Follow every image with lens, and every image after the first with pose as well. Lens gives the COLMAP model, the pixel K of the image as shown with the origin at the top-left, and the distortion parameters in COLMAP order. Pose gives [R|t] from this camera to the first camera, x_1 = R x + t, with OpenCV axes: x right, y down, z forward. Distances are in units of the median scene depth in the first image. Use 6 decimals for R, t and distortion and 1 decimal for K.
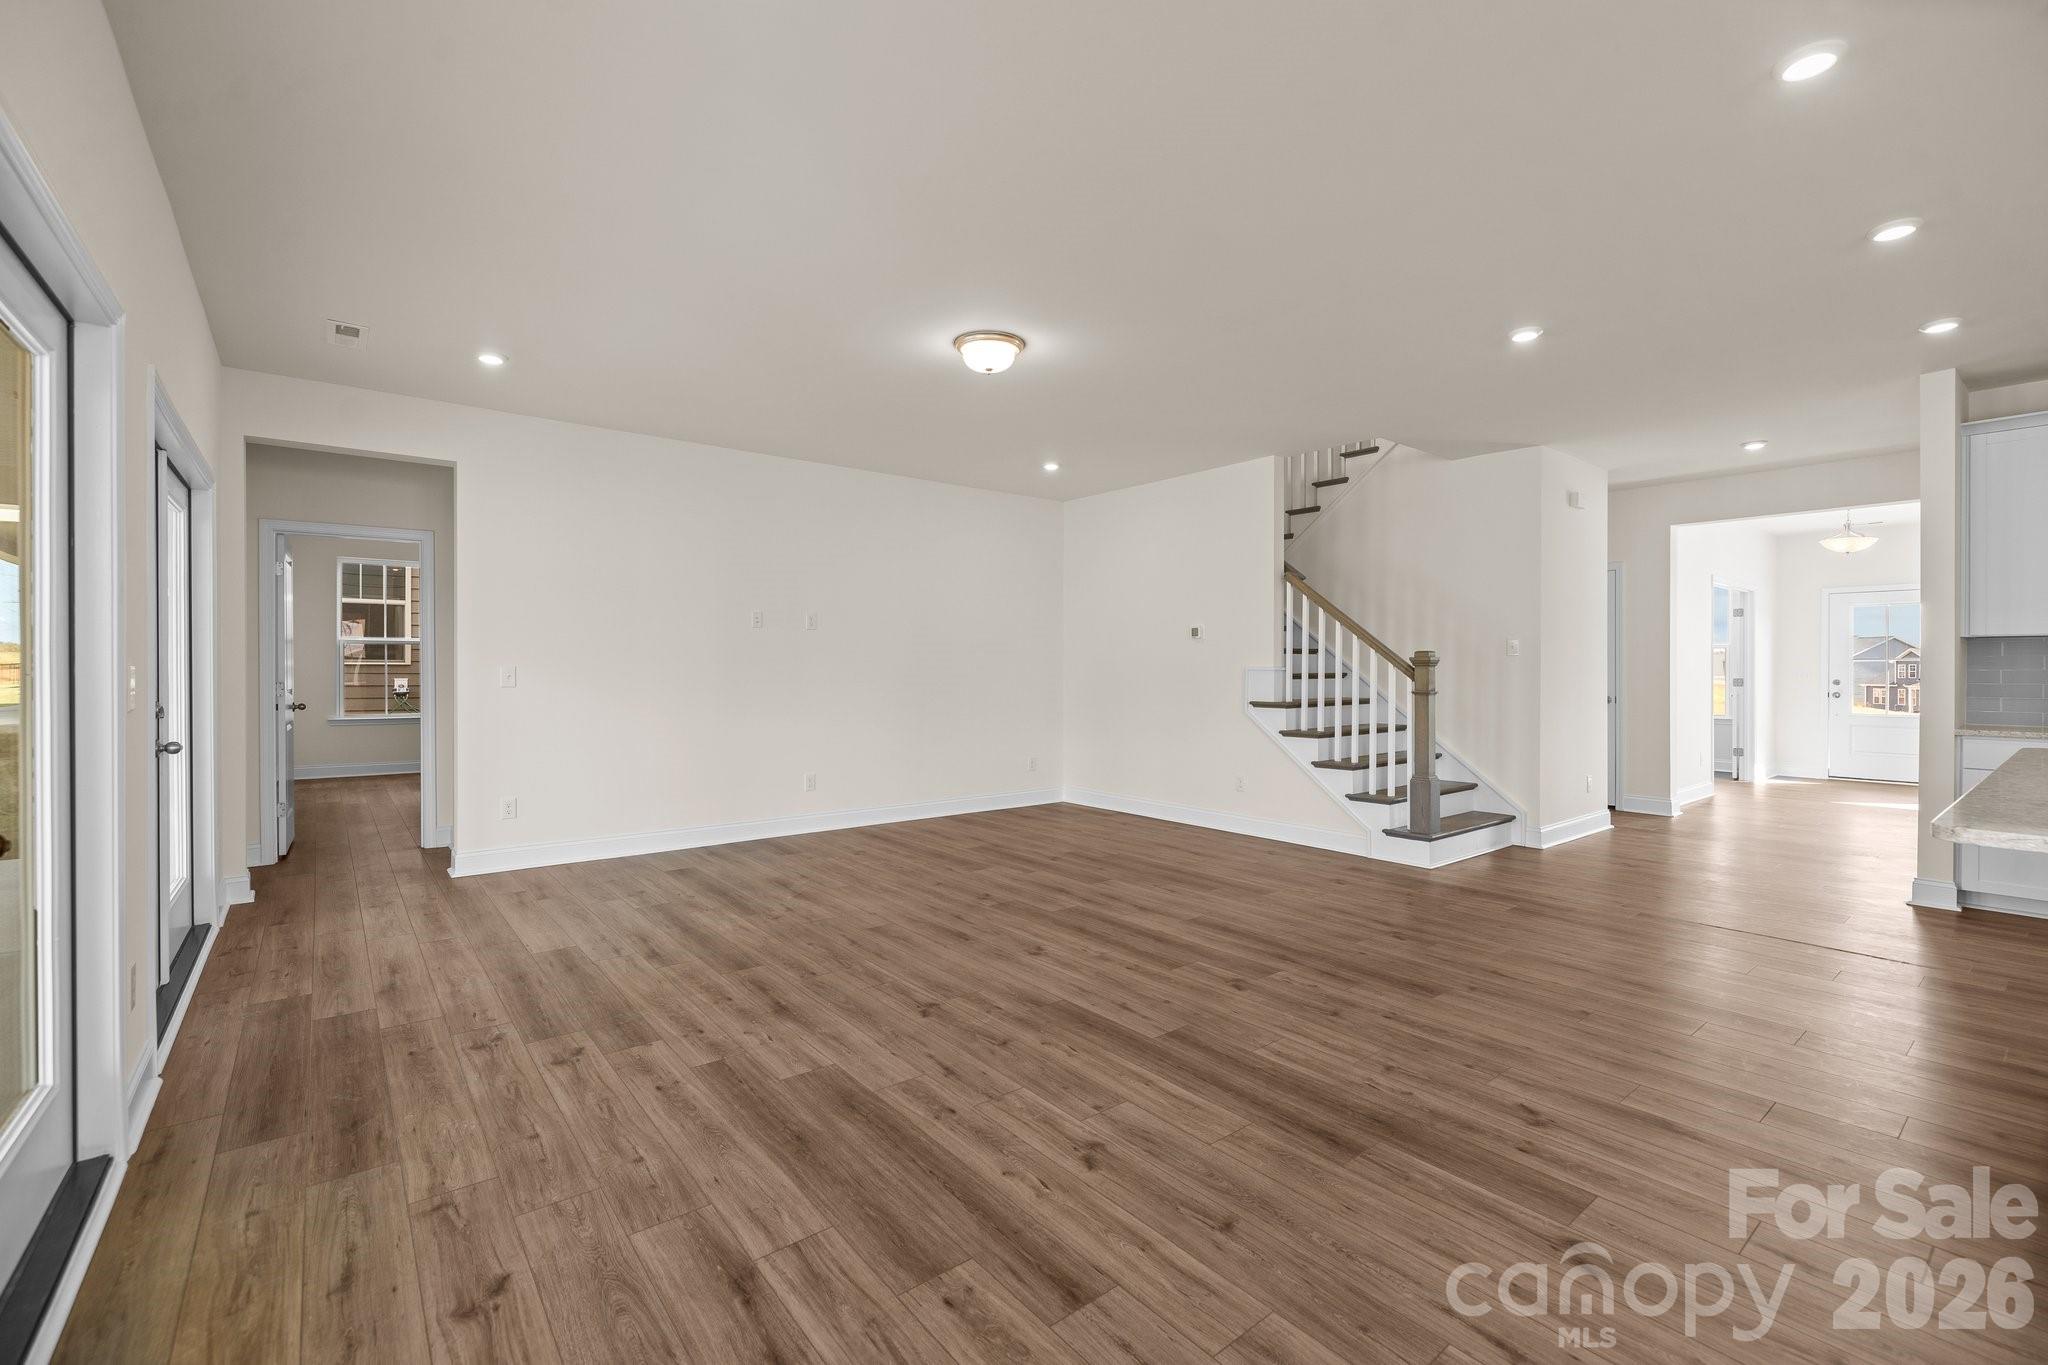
lens RADIAL K [[870.7, 0, 1014.9], [0, 870.7, 668.5], [0, 0, 1]] dist [0.002258, 0.000221]
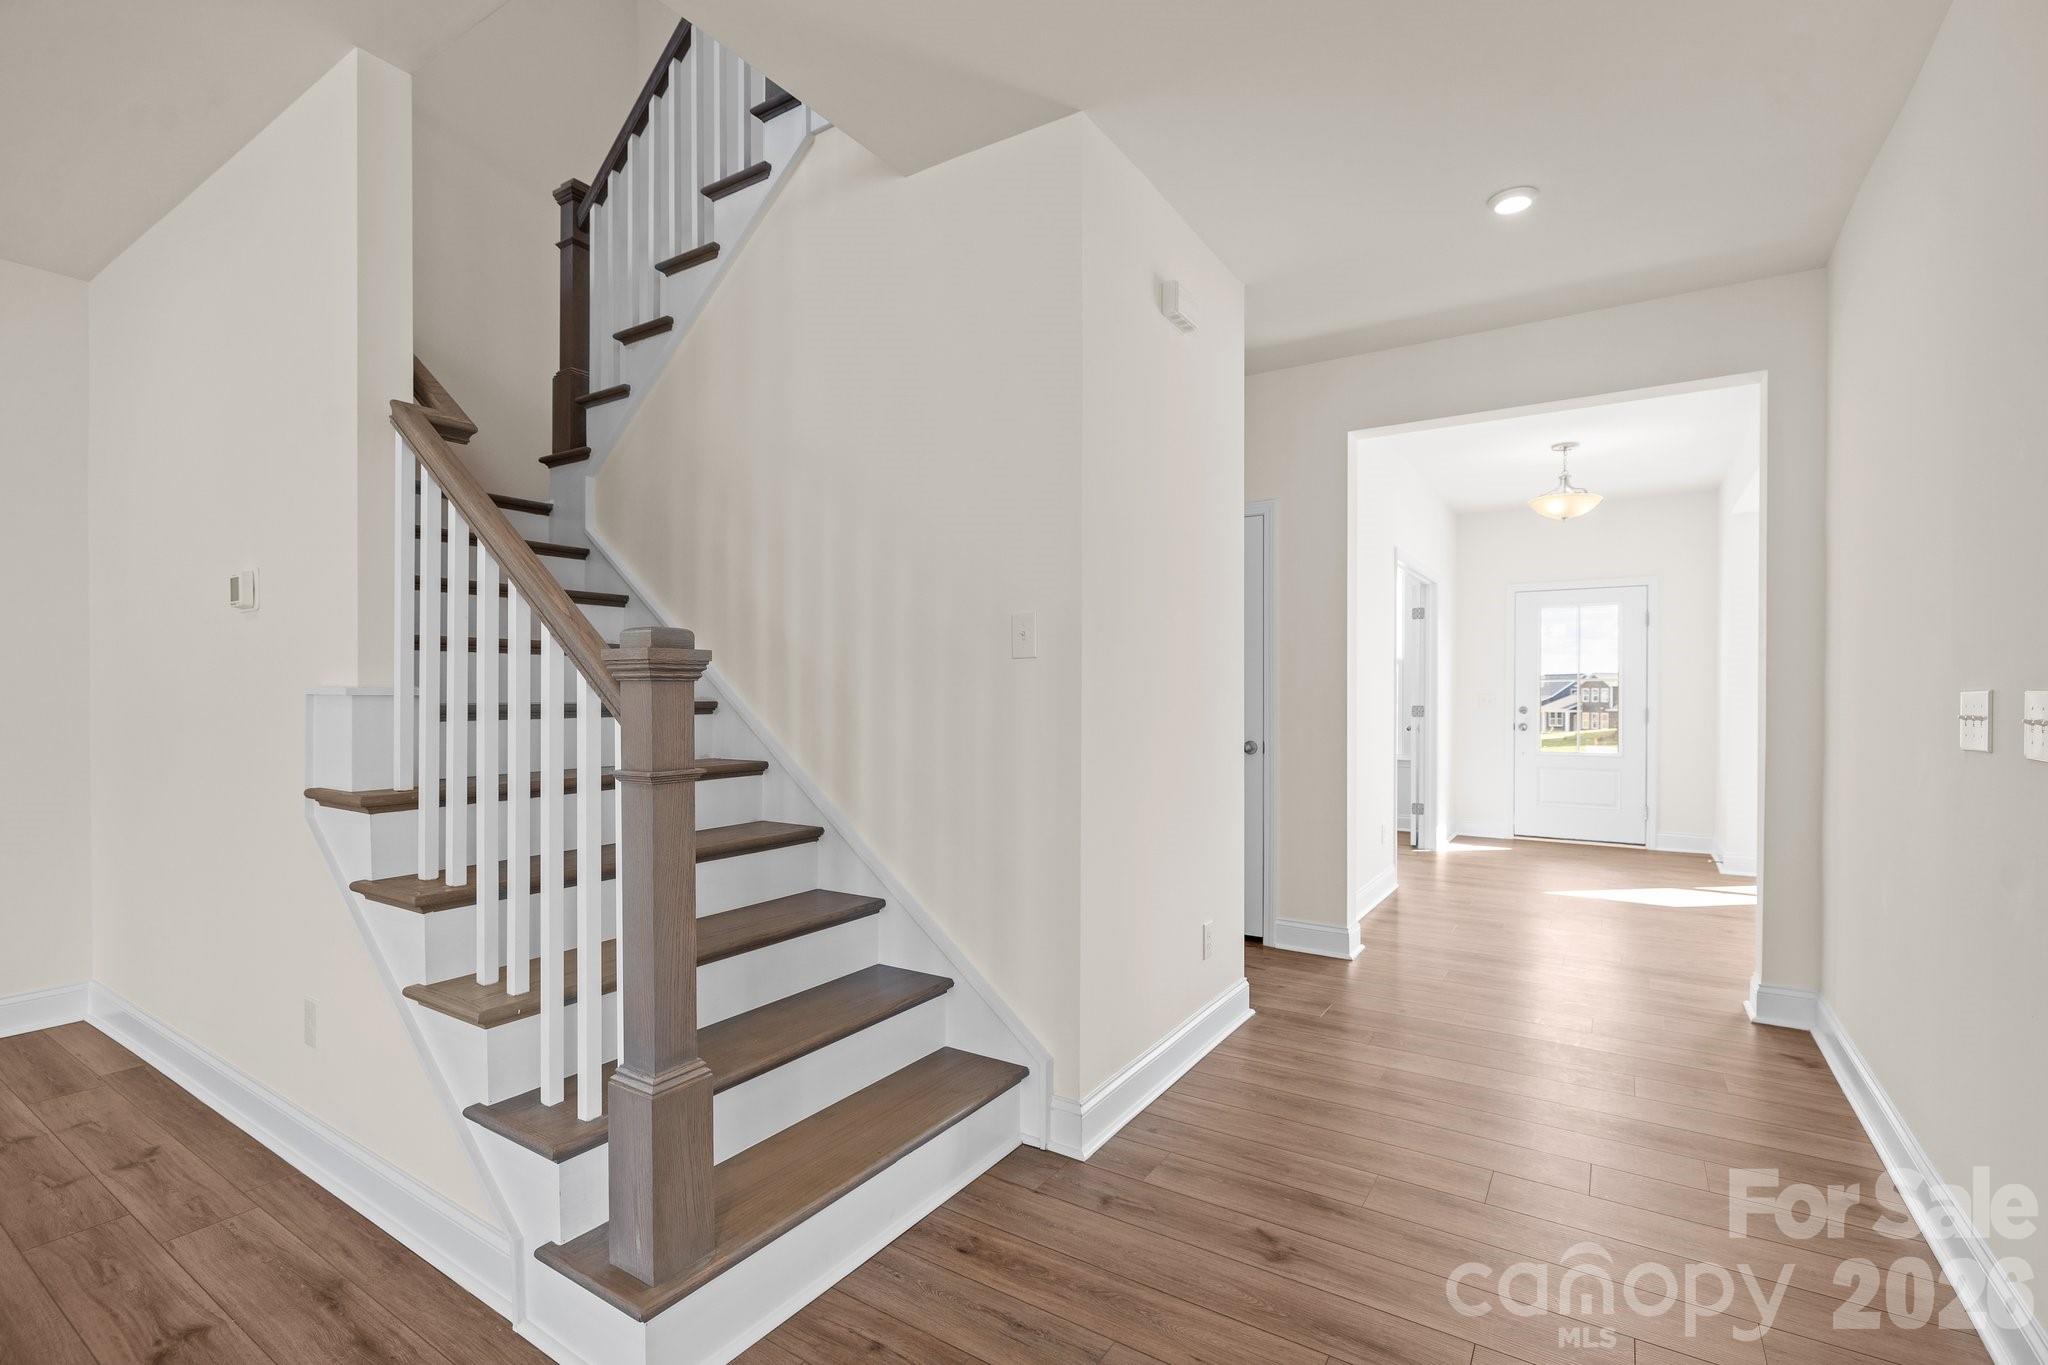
lens RADIAL K [[926.0, 0, 1019.6], [0, 926.0, 692.4], [0, 0, 1]] dist [0.002937, 0.000083]
pose [[0.947490, 0.000227, 0.319784, 0.653894], [-0.000796, 0.999998, 0.001647, -0.000735], [-0.319783, -0.001815, 0.947489, 0.905731]]
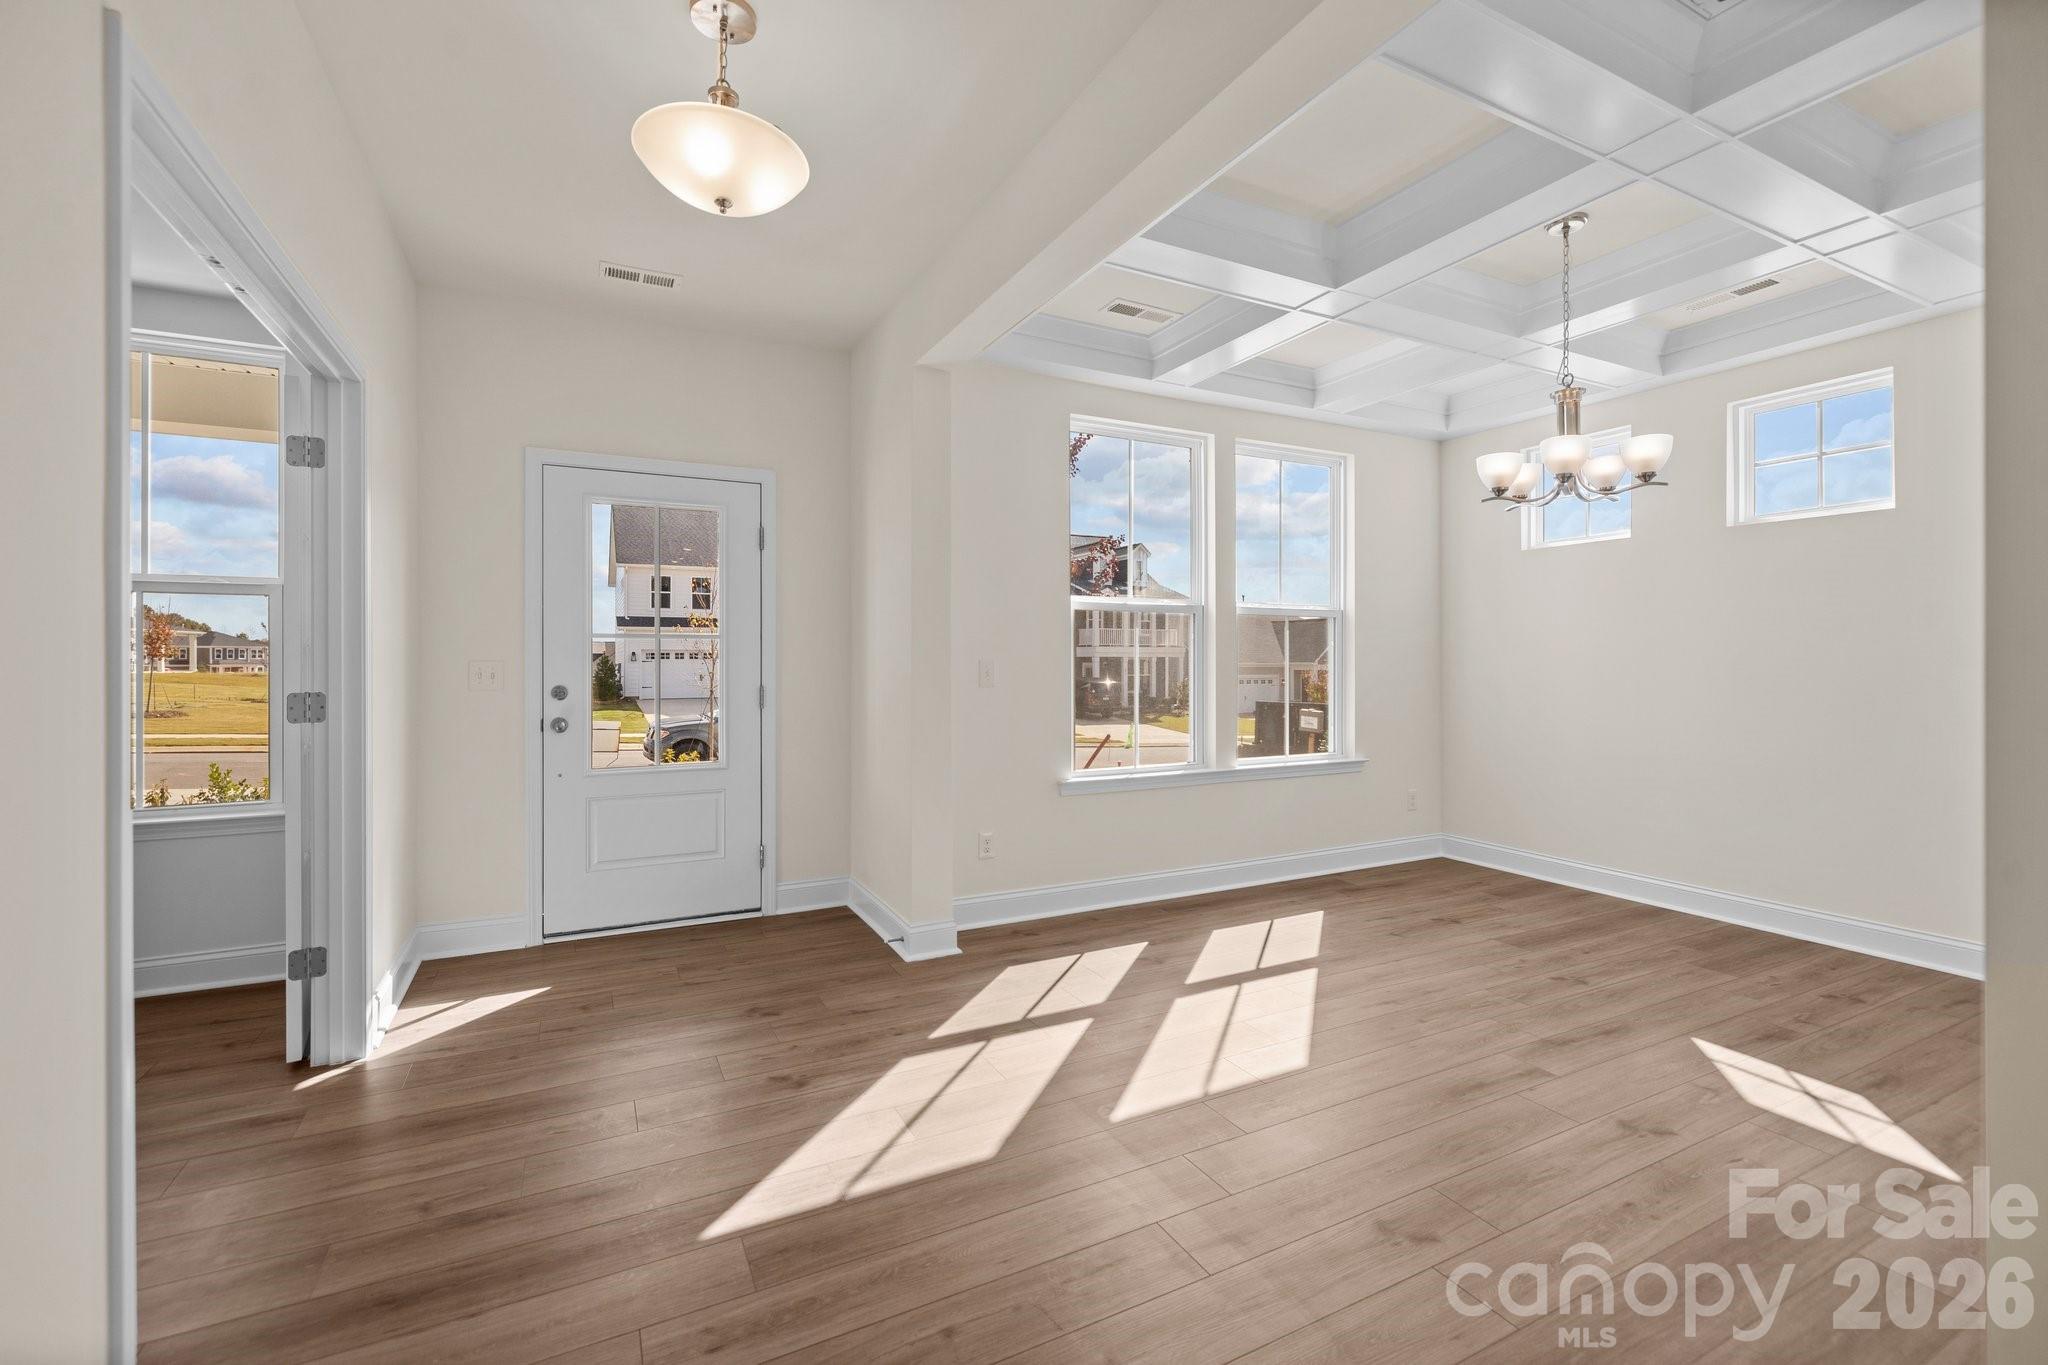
lens RADIAL K [[870.7, 0, 1022.1], [0, 870.7, 669.5], [0, 0, 1]] dist [0.002258, 0.000221]
pose [[0.195393, -0.011779, 0.980654, 1.420745], [-0.004671, 0.999905, 0.012941, -0.000716], [-0.980714, -0.007109, 0.195319, 1.705368]]
